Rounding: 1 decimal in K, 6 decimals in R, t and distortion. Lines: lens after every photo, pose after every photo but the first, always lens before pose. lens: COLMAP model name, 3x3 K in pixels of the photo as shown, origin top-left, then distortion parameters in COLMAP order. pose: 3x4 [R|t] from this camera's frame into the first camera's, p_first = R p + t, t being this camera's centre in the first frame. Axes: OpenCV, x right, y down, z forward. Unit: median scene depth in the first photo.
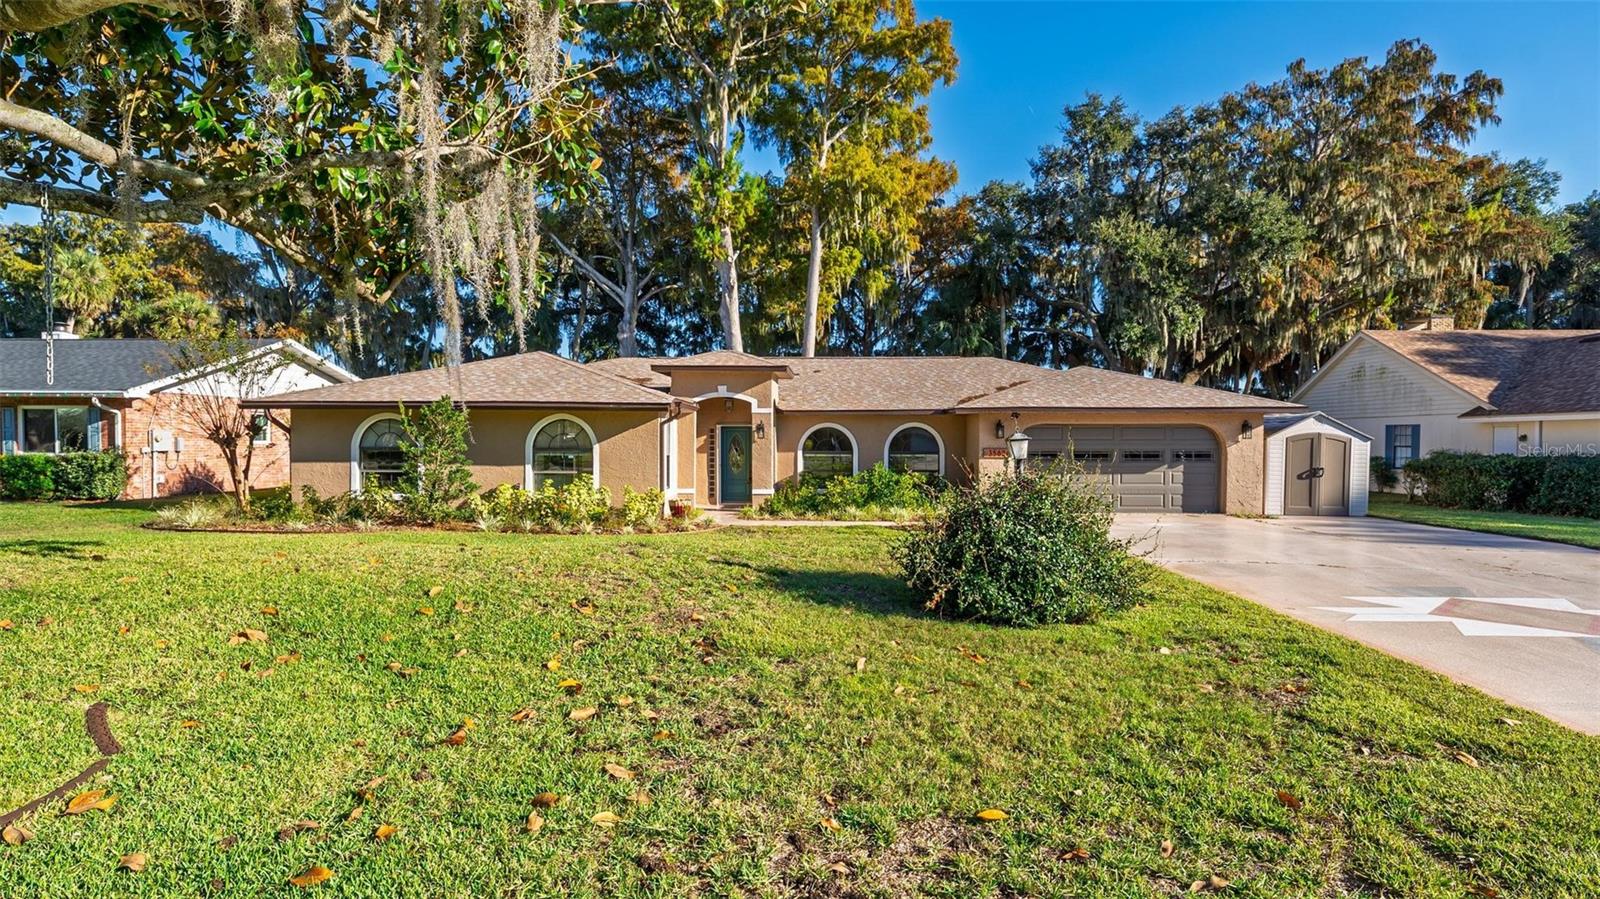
lens RADIAL K [[817.9, 0, 795.1], [0, 817.9, 449.5], [0, 0, 1]] dist [0.004717, 0.000813]
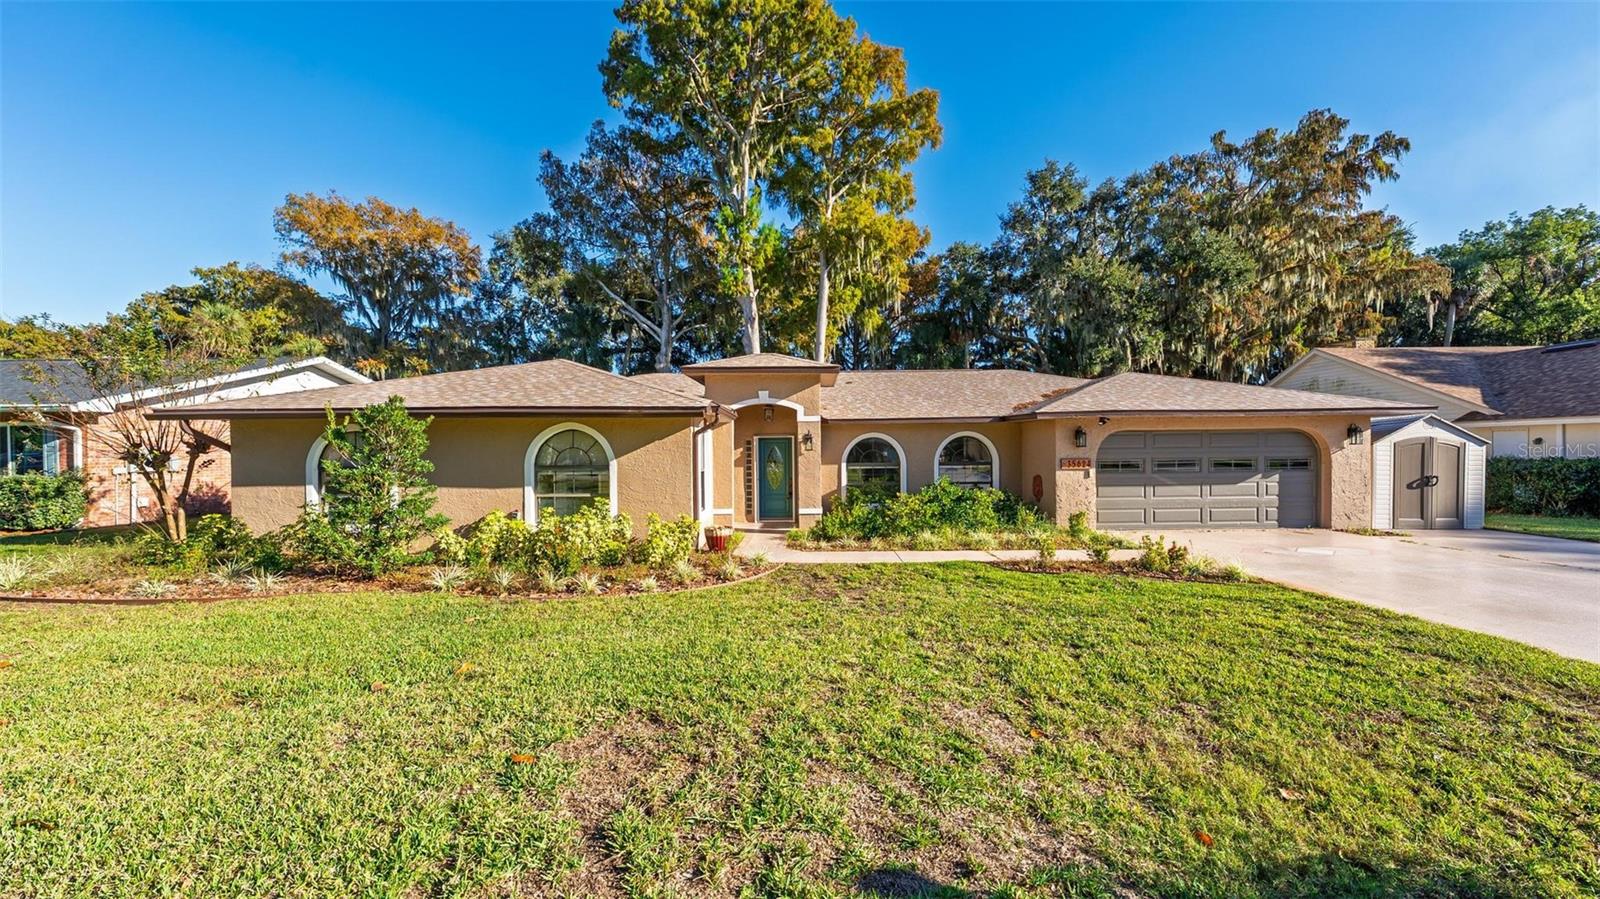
lens RADIAL K [[552.3, 0, 800.0], [0, 552.3, 449.5], [0, 0, 1]] dist [-0.002069, 0.000184]
pose [[0.999471, -0.011528, 0.030411, -0.039329], [0.011917, 0.999849, -0.012632, -0.004018], [-0.030260, 0.012987, 0.999458, 0.233490]]
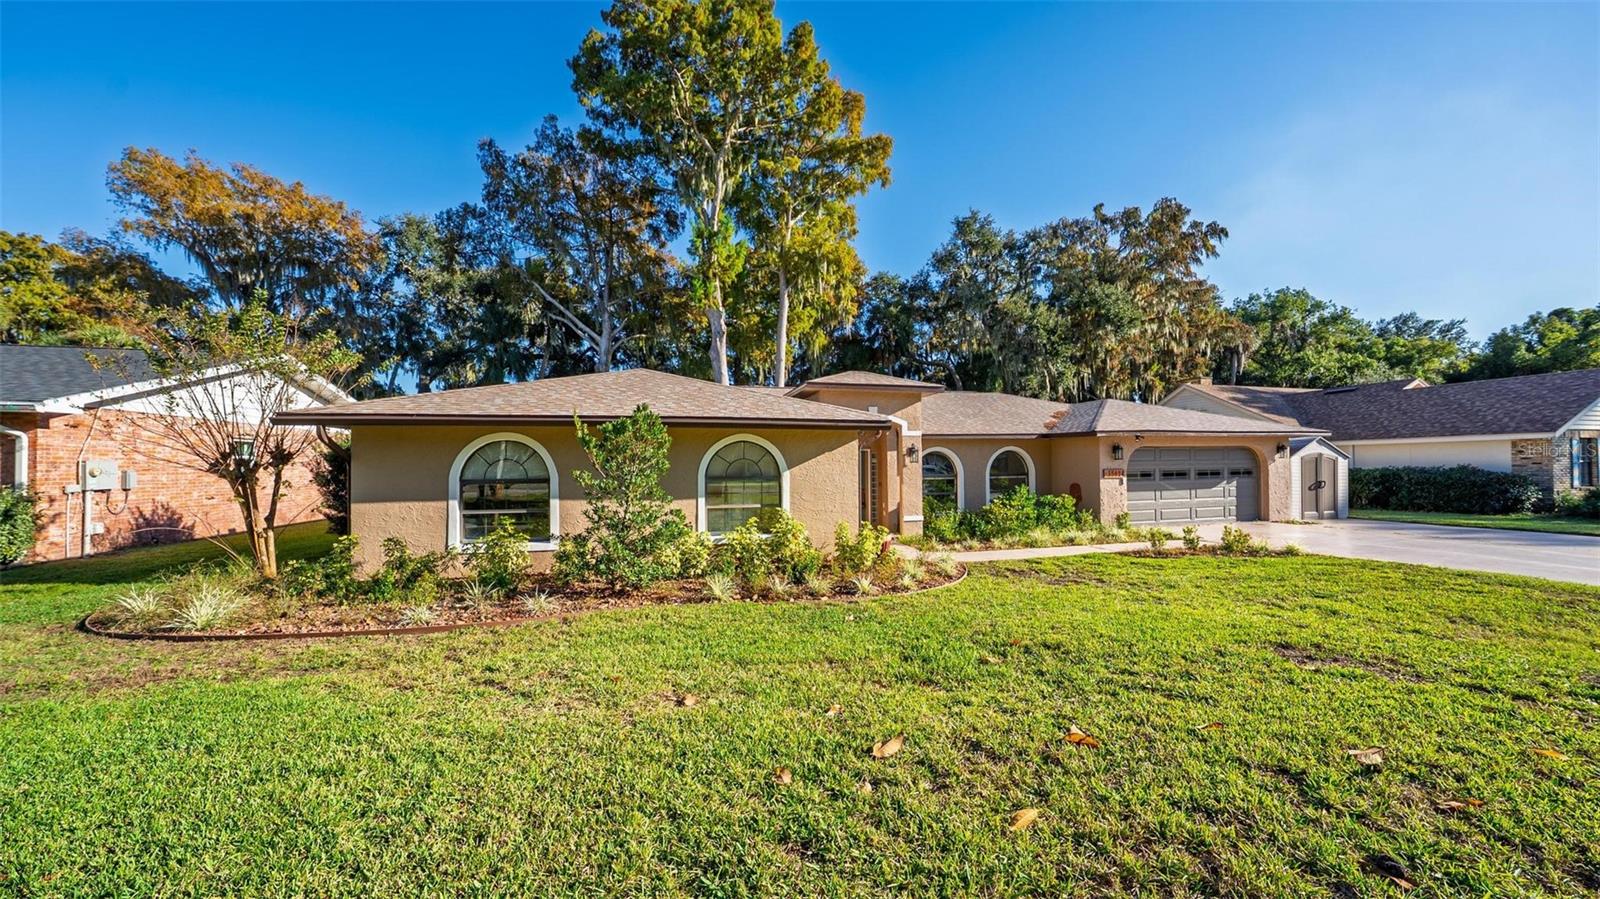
lens RADIAL K [[558.3, 0, 802.4], [0, 558.3, 452.6], [0, 0, 1]] dist [-0.030008, 0.007368]
pose [[0.959776, -0.006006, 0.280703, -0.199327], [0.015847, 0.999336, -0.032803, -0.003201], [-0.280320, 0.035931, 0.959234, 0.234723]]
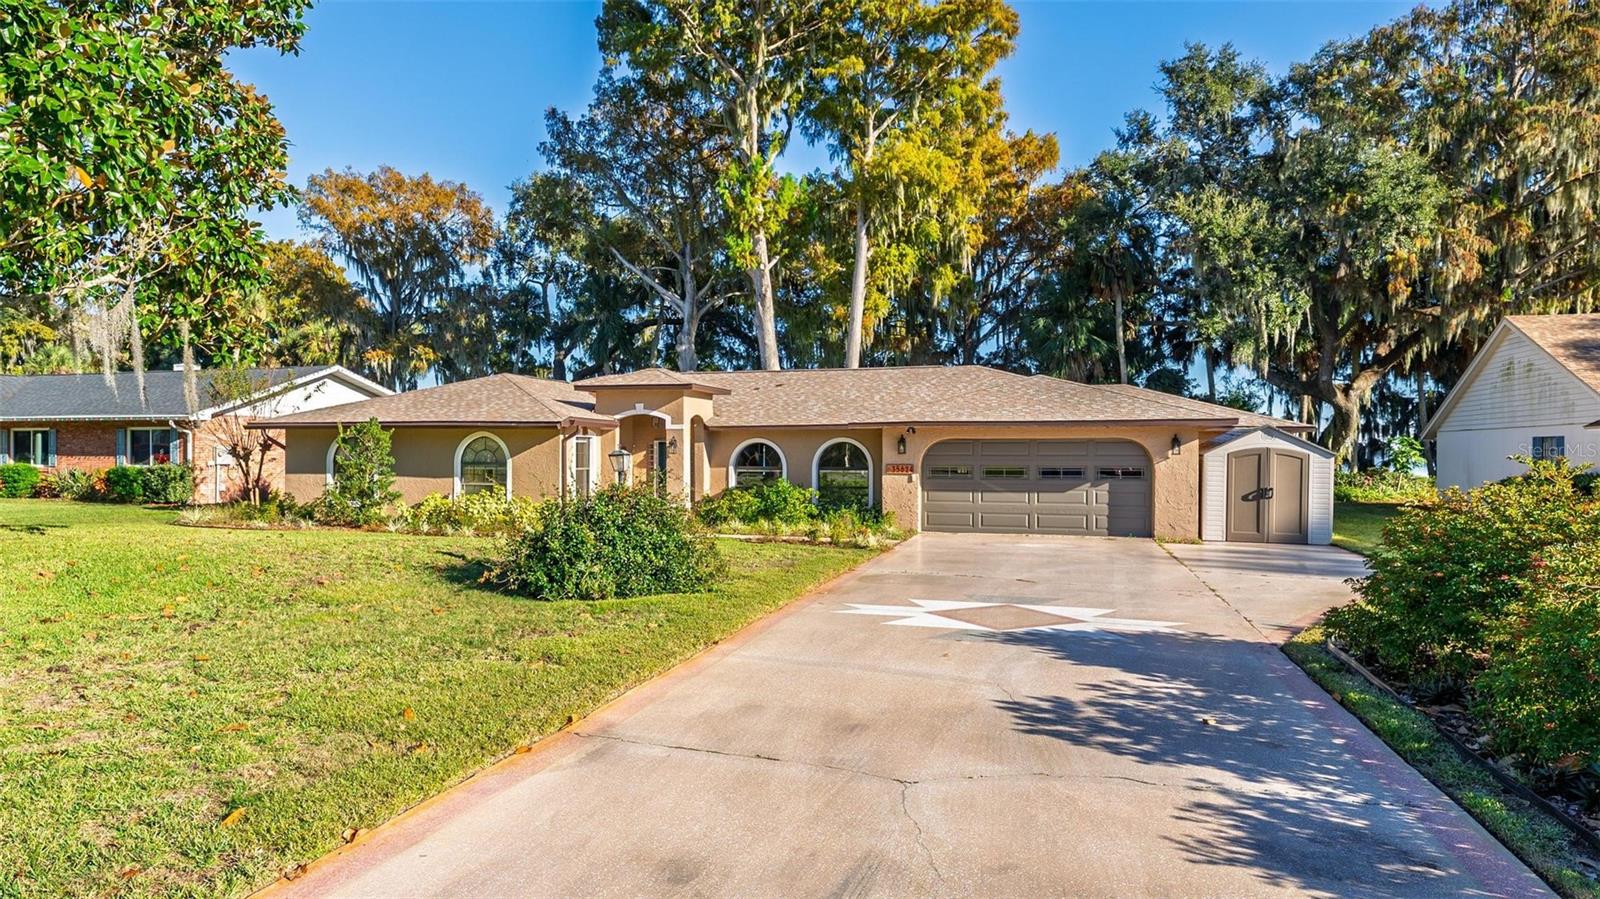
lens RADIAL K [[955.4, 0, 730.3], [0, 955.4, 444.7], [0, 0, 1]] dist [0.006923, 0.000993]
pose [[0.957796, -0.002223, -0.287441, 0.214670], [-0.004493, 0.999732, -0.022704, 0.001166], [0.287415, 0.023038, 0.957529, -0.079292]]
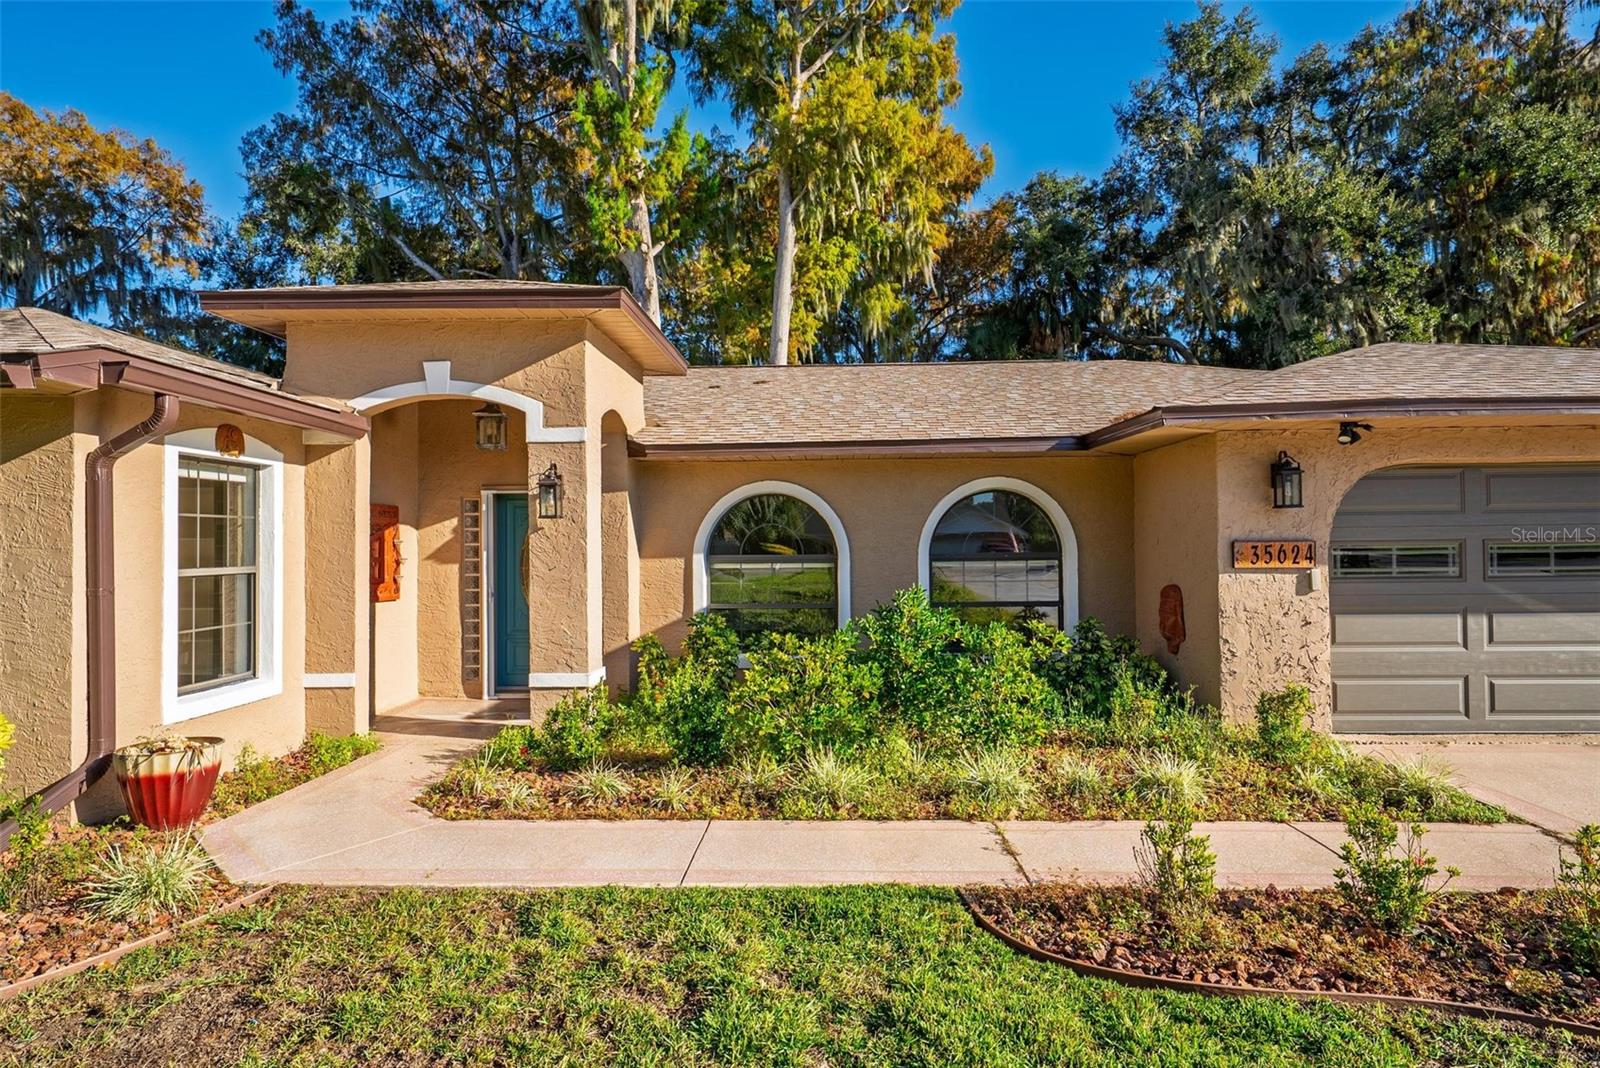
lens RADIAL K [[860.0, 0, 799.5], [0, 860.0, 528.2], [0, 0, 1]] dist [0.001927, 0.011908]
pose [[0.999906, -0.011599, 0.007361, 0.031589], [0.011833, 0.999401, -0.032519, 0.001720], [-0.006979, 0.032603, 0.999444, 0.373048]]
